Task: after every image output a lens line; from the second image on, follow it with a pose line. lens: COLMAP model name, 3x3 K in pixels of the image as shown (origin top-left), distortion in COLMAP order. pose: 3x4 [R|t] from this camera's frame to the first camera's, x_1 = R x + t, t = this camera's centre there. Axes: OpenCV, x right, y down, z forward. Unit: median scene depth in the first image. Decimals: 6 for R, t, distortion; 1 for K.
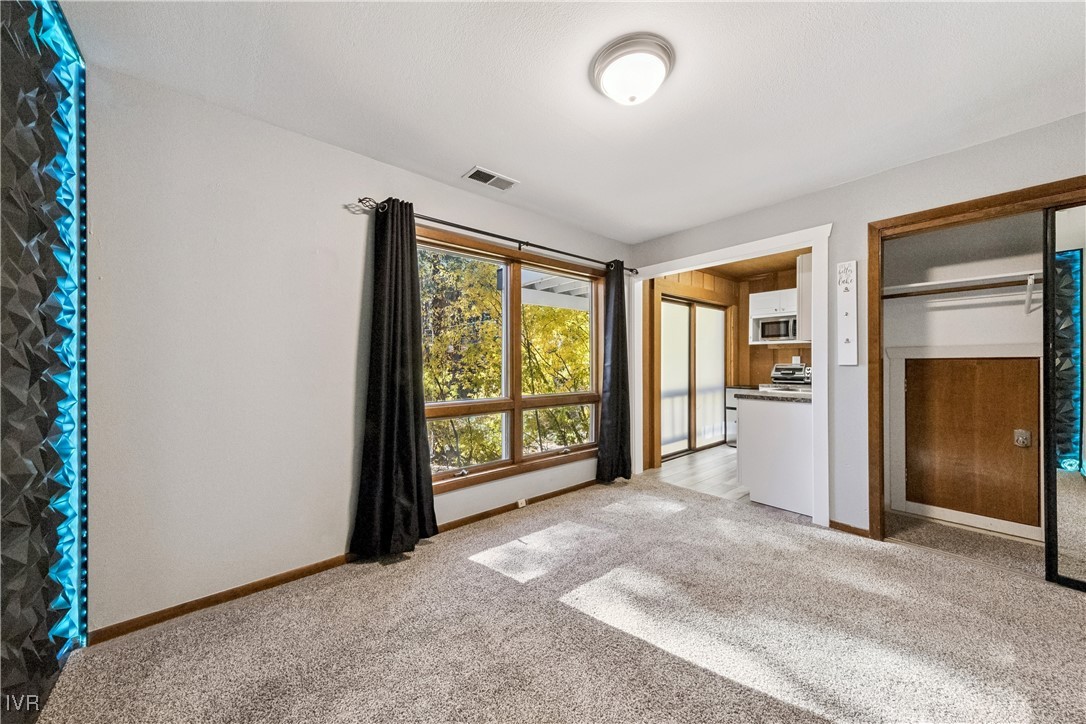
lens RADIAL K [[383.9, 0, 542.7], [0, 383.9, 361.2], [0, 0, 1]] dist [0.000536, -0.000038]
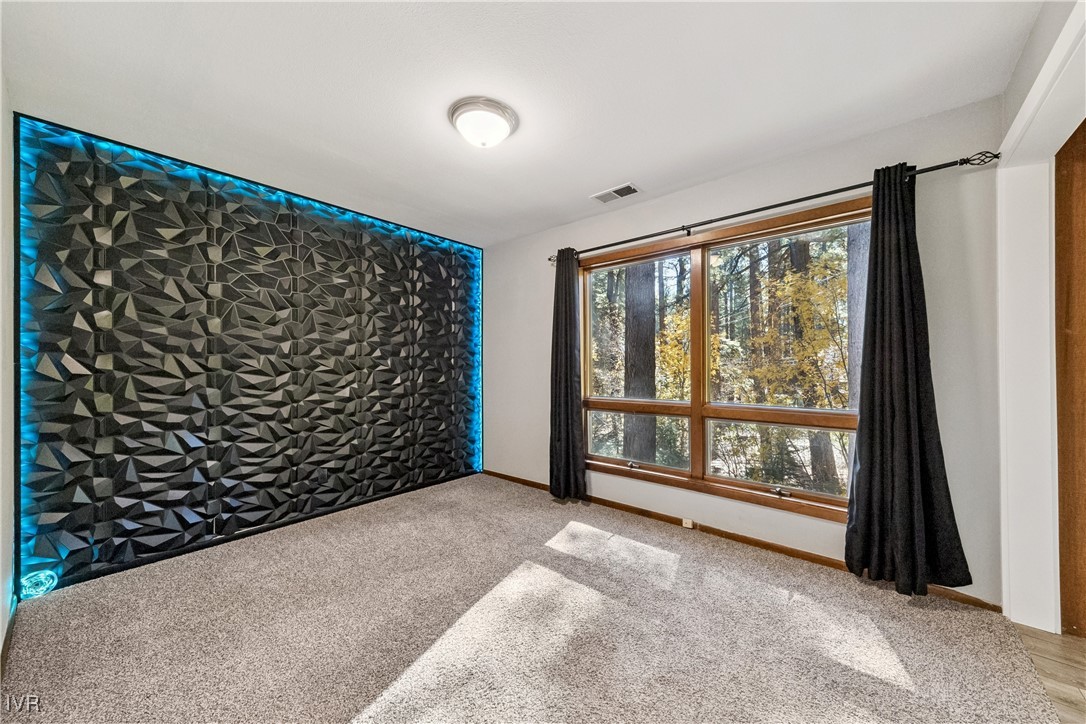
lens RADIAL K [[383.9, 0, 542.7], [0, 383.9, 365.8], [0, 0, 1]] dist [0.000536, -0.000038]
pose [[0.150290, -0.013035, -0.988556, 0.905583], [-0.001605, 0.999909, -0.013429, 0.026712], [0.988641, 0.003604, 0.150255, 0.638793]]
